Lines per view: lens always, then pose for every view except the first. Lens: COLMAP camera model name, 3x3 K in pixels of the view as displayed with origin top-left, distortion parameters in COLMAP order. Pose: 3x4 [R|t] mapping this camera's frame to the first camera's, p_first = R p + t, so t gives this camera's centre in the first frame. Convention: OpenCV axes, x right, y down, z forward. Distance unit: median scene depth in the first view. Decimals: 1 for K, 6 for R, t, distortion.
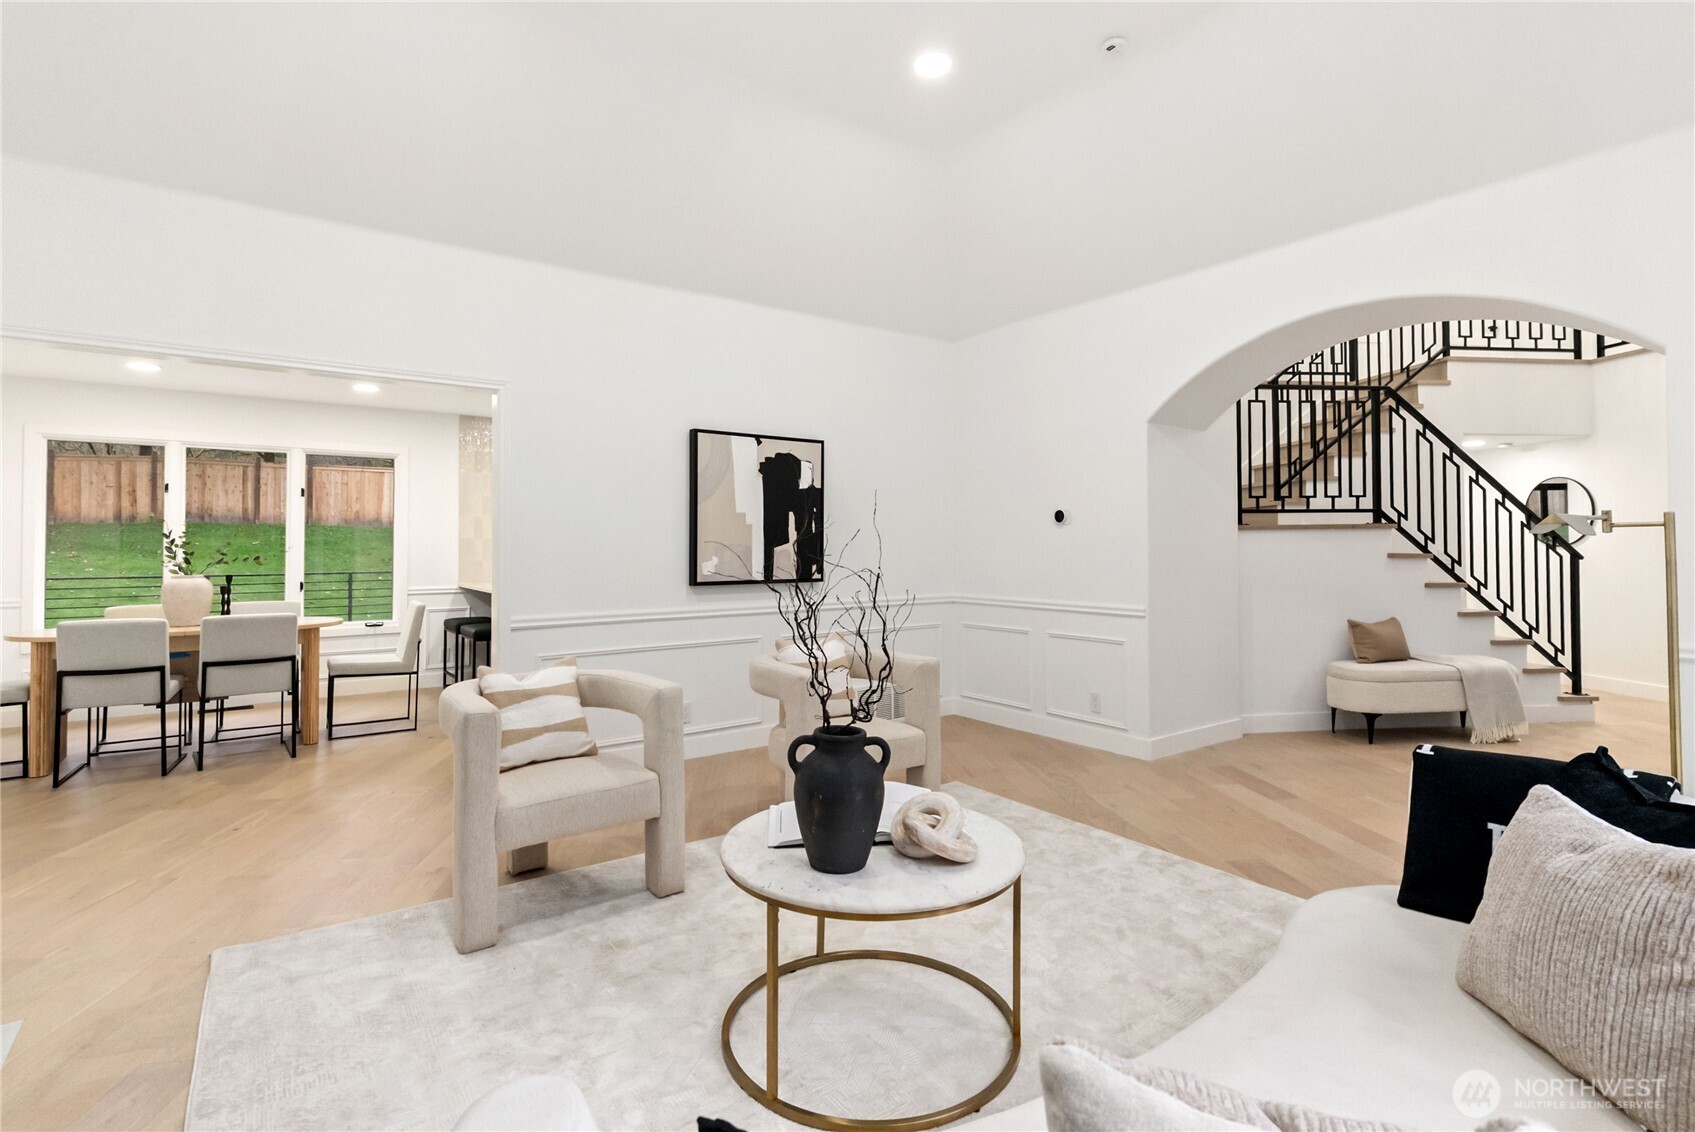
lens RADIAL K [[816.4, 0, 840.5], [0, 816.4, 536.9], [0, 0, 1]] dist [0.010778, -0.000585]
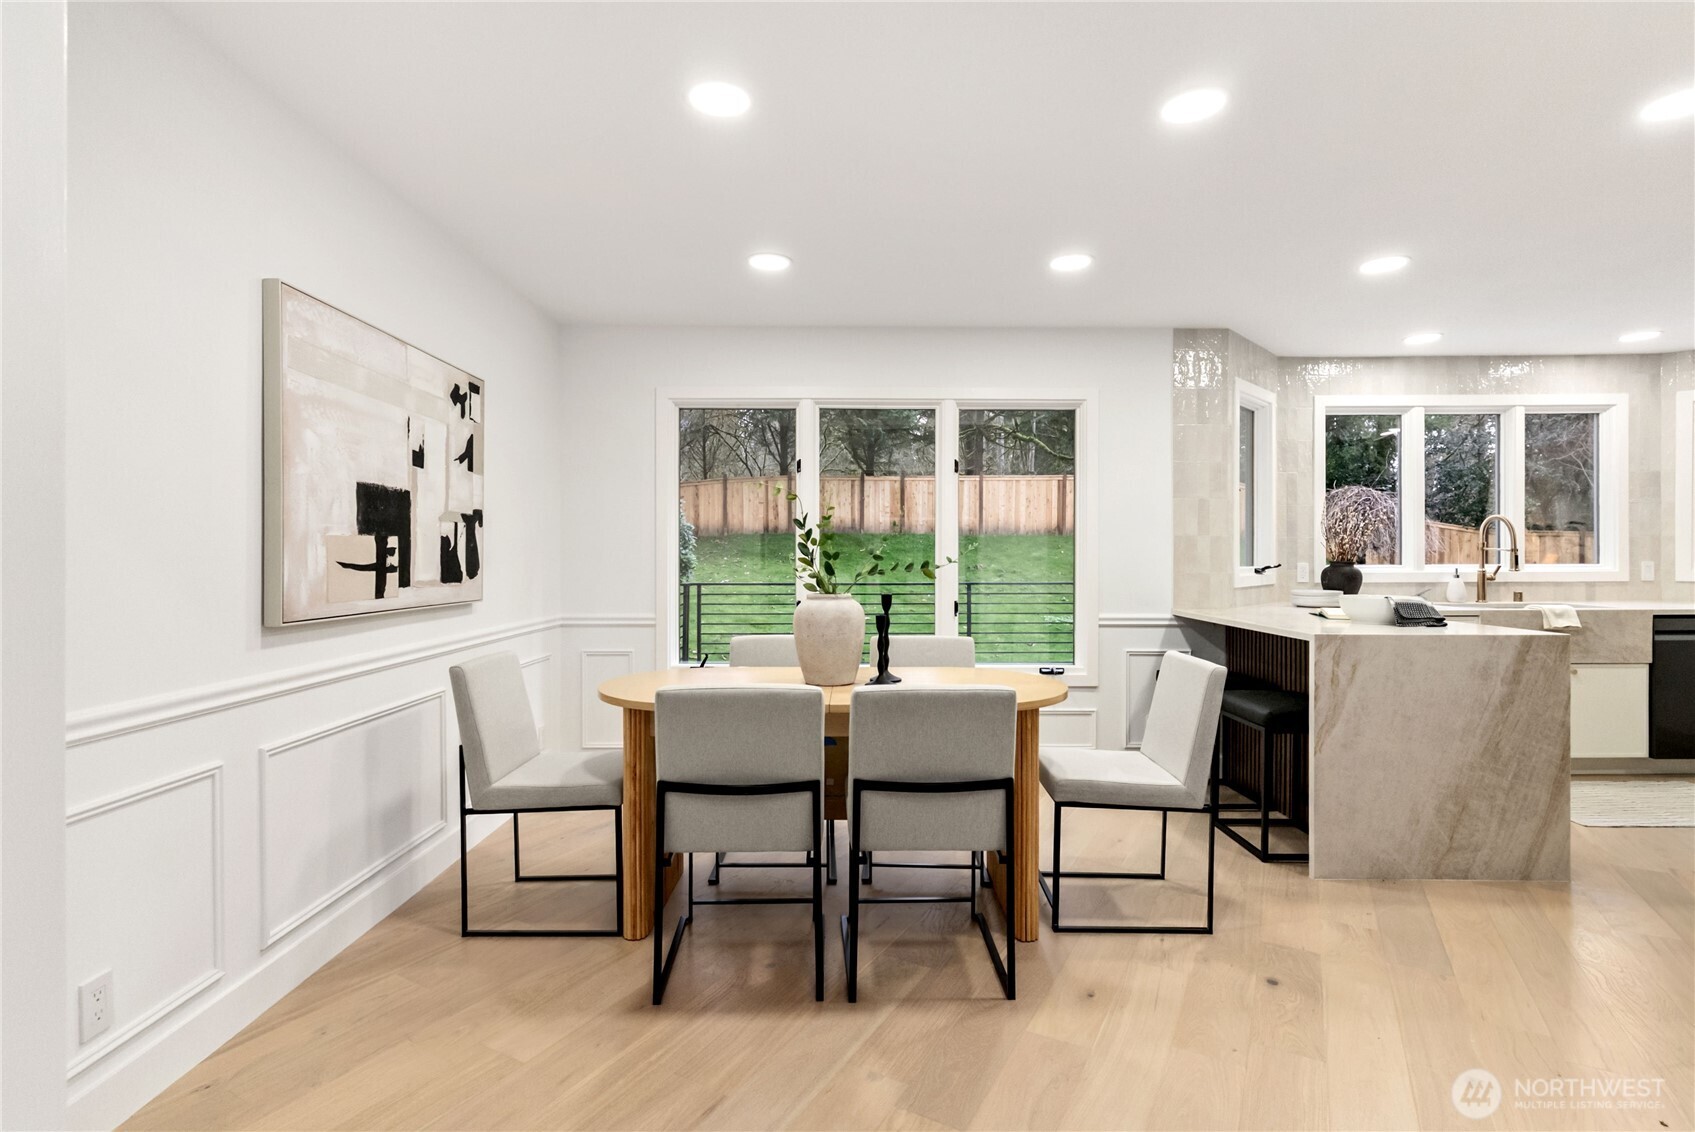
lens RADIAL K [[816.4, 0, 848.0], [0, 816.4, 562.8], [0, 0, 1]] dist [0.010778, -0.000585]
pose [[0.810646, 0.006731, -0.585499, -0.444268], [0.005199, 0.999812, 0.018692, 0.014647], [0.585514, -0.018196, 0.810458, 0.539875]]
